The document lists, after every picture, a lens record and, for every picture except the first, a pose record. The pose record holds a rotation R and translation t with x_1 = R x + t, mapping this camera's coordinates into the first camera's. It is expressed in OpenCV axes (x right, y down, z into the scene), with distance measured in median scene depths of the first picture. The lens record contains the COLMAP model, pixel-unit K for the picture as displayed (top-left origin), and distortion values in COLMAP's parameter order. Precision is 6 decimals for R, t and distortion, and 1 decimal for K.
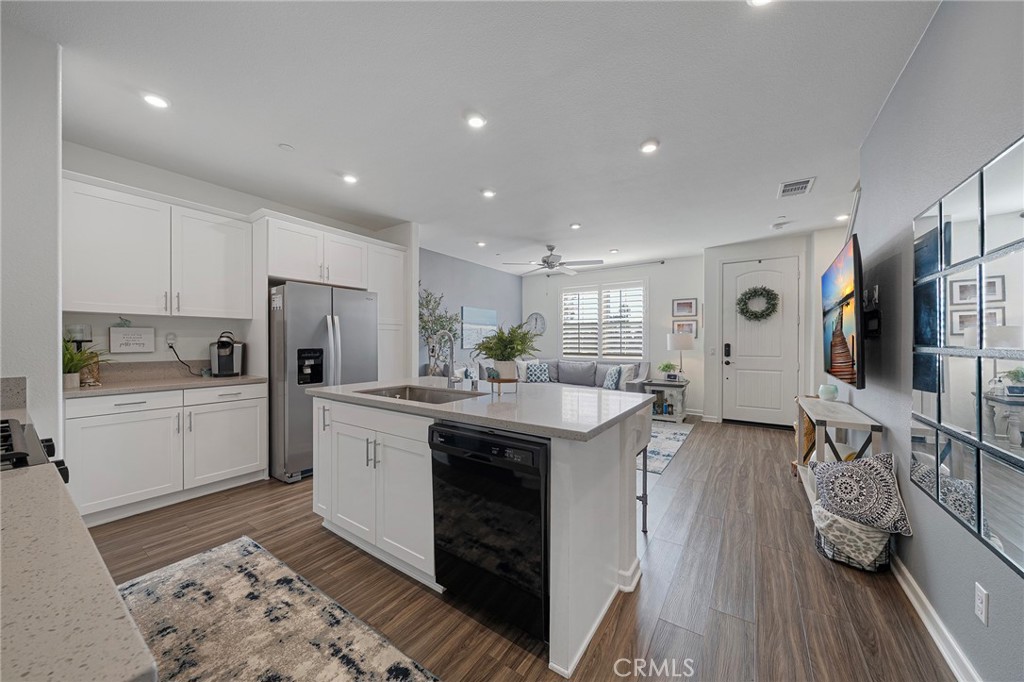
lens RADIAL K [[358.2, 0, 511.5], [0, 358.2, 340.5], [0, 0, 1]] dist [-0.000404, -0.000028]
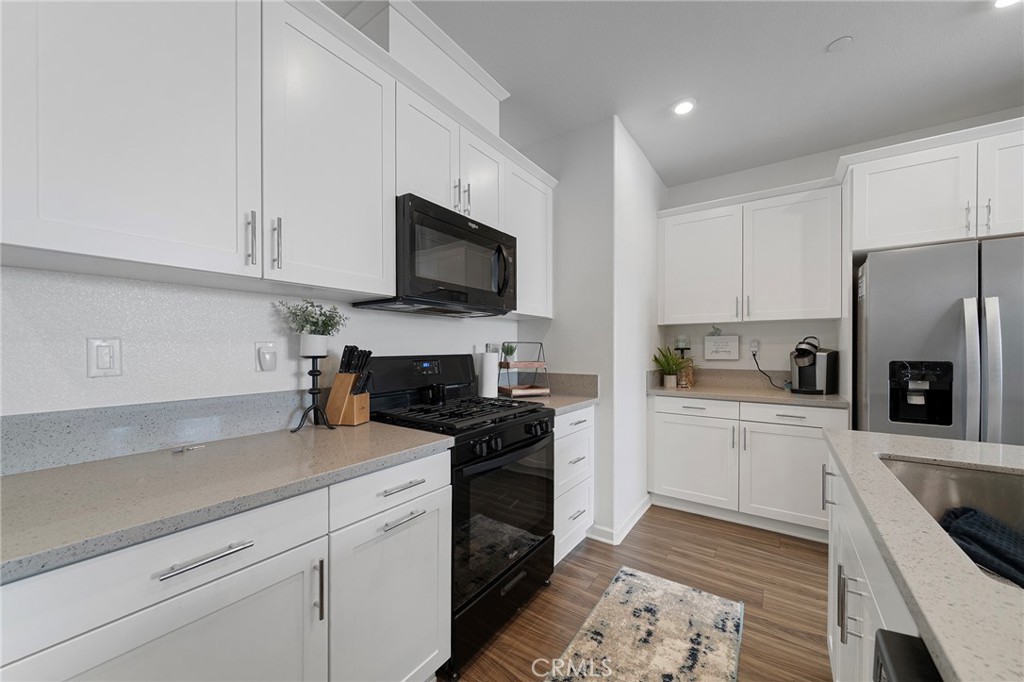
lens RADIAL K [[379.1, 0, 512.7], [0, 379.1, 349.7], [0, 0, 1]] dist [0.000071, -0.000029]
pose [[-0.015619, 0.000138, -0.999878, 0.068266], [0.001764, 0.999998, 0.000110, 0.004220], [0.999876, -0.001762, -0.015619, 0.514327]]
